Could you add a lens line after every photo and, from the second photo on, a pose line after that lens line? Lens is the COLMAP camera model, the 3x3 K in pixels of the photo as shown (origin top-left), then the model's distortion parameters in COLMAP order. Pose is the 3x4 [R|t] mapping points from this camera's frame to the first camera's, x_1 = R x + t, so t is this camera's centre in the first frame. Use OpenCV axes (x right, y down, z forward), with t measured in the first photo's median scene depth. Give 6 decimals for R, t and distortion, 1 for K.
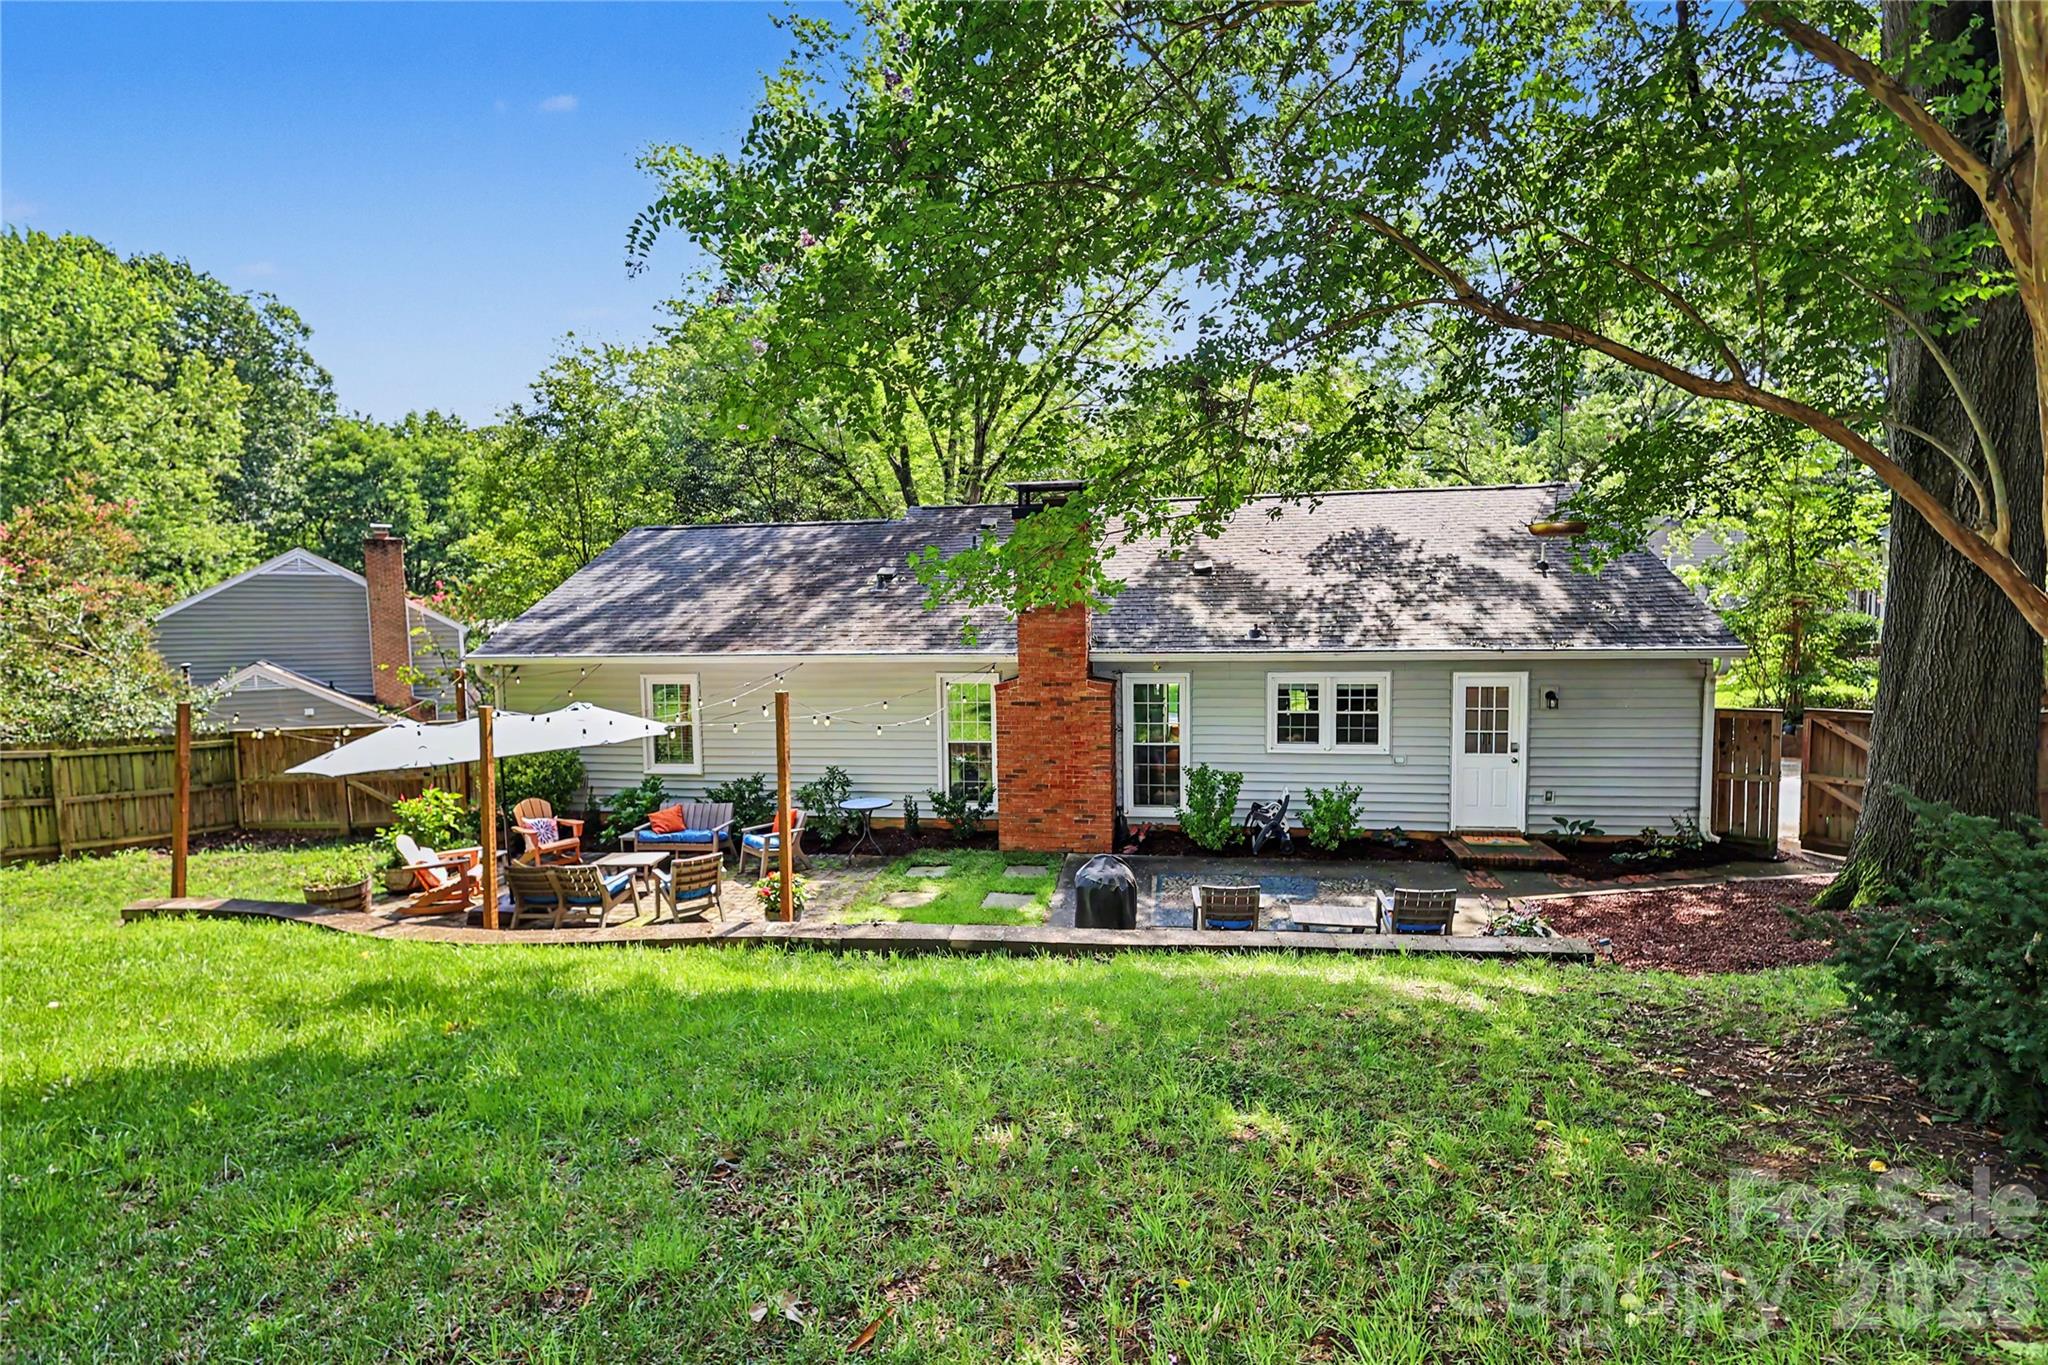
lens RADIAL K [[984.4, 0, 1023.5], [0, 984.4, 692.7], [0, 0, 1]] dist [-0.001692, -0.000107]
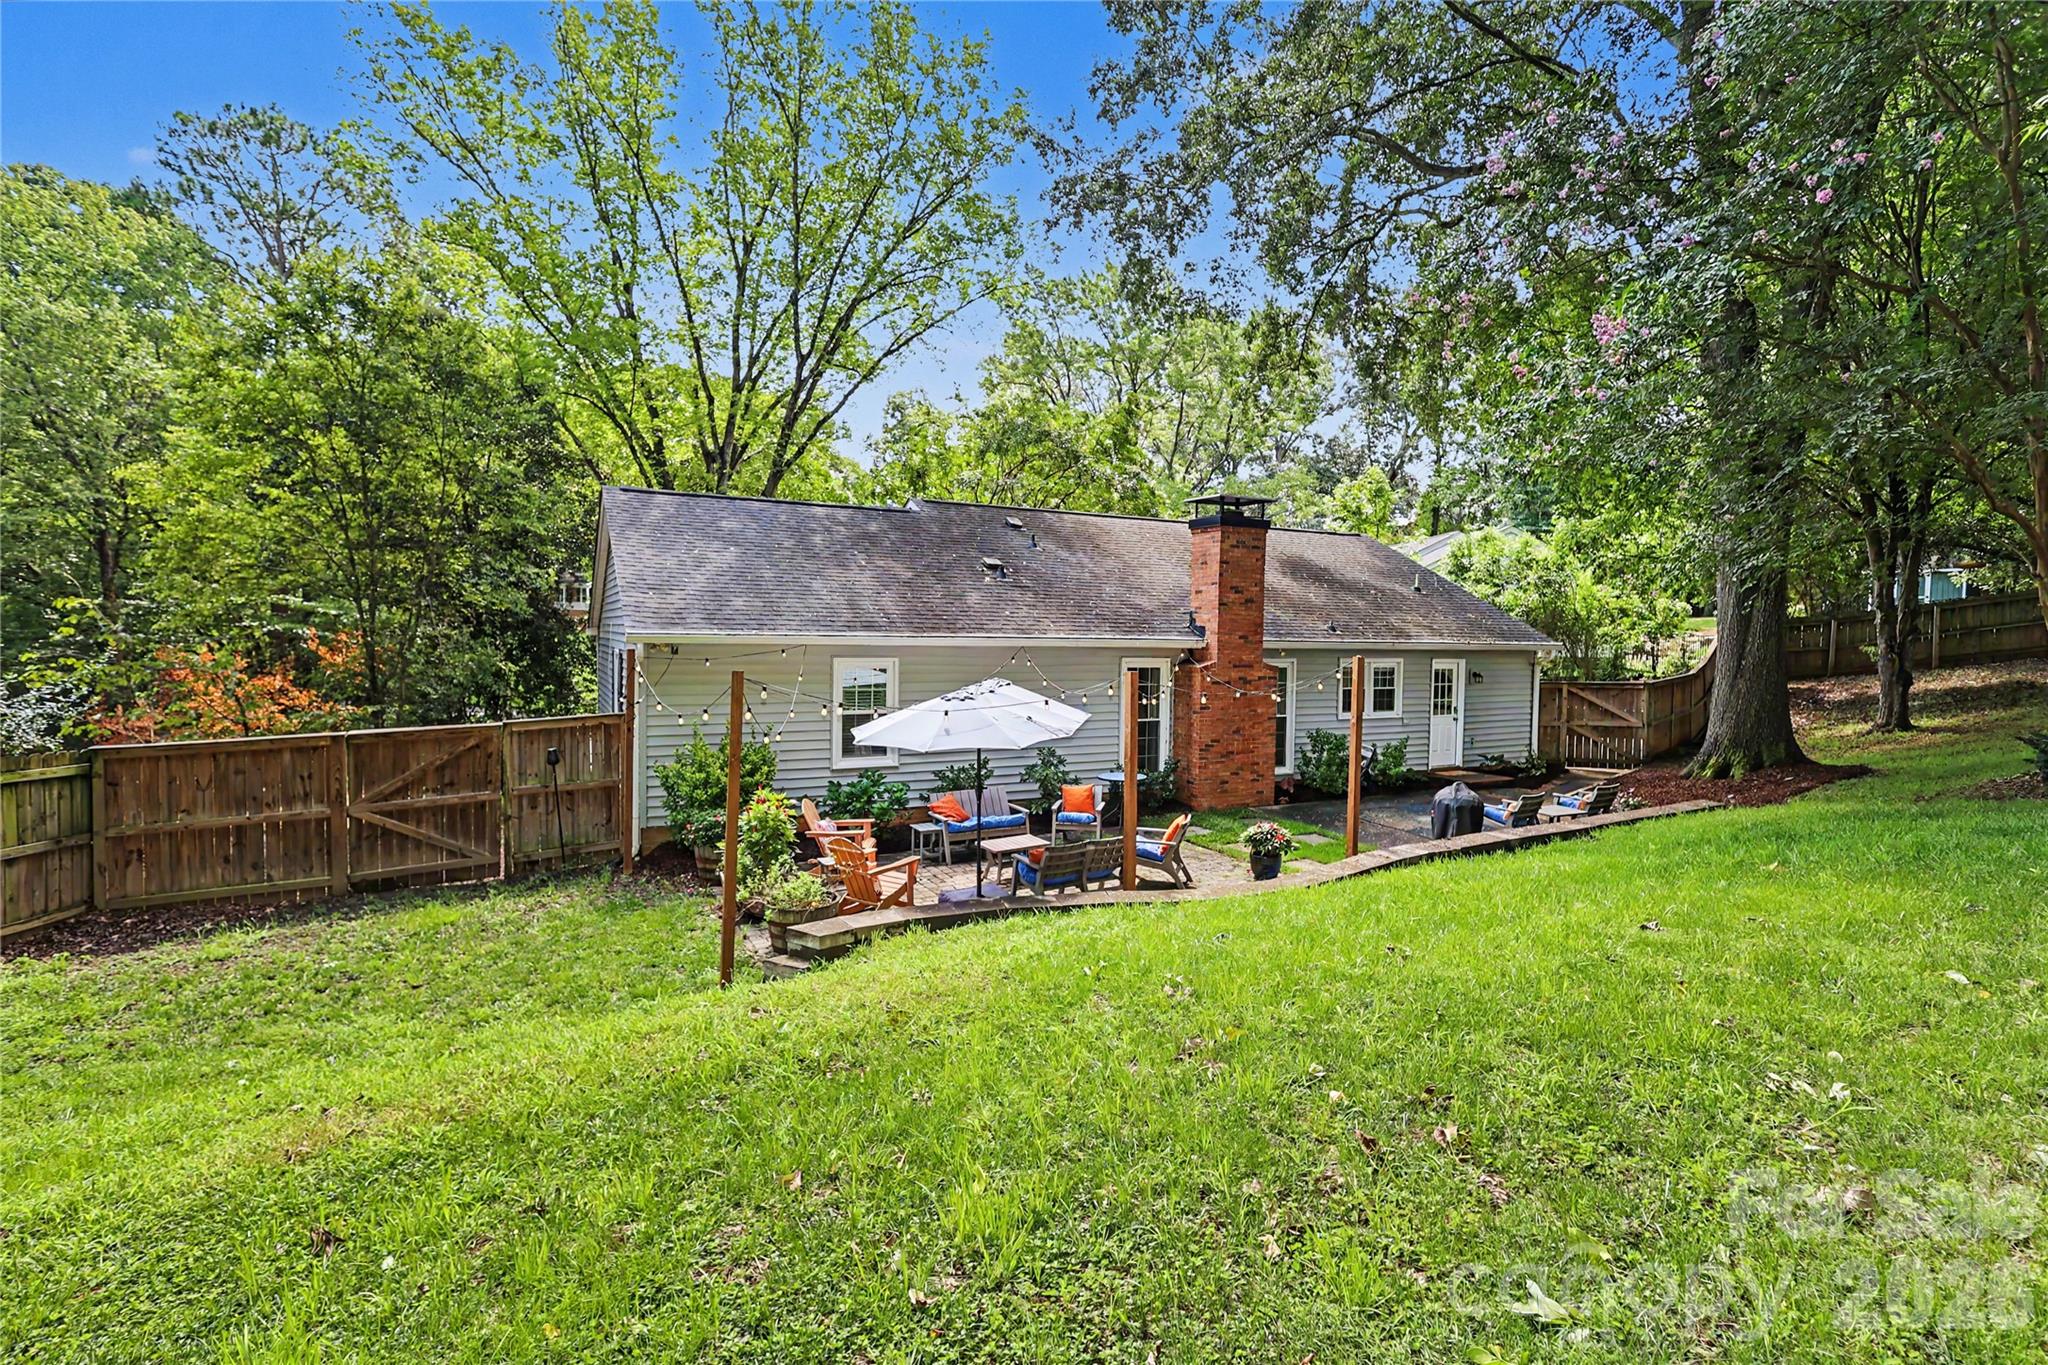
lens RADIAL K [[984.4, 0, 1023.5], [0, 984.4, 692.7], [0, 0, 1]] dist [-0.001692, -0.000107]
pose [[0.778698, -0.008820, 0.627337, -0.917181], [0.027603, 0.999415, -0.020212, 0.040498], [-0.626791, 0.033055, 0.778486, 0.245447]]
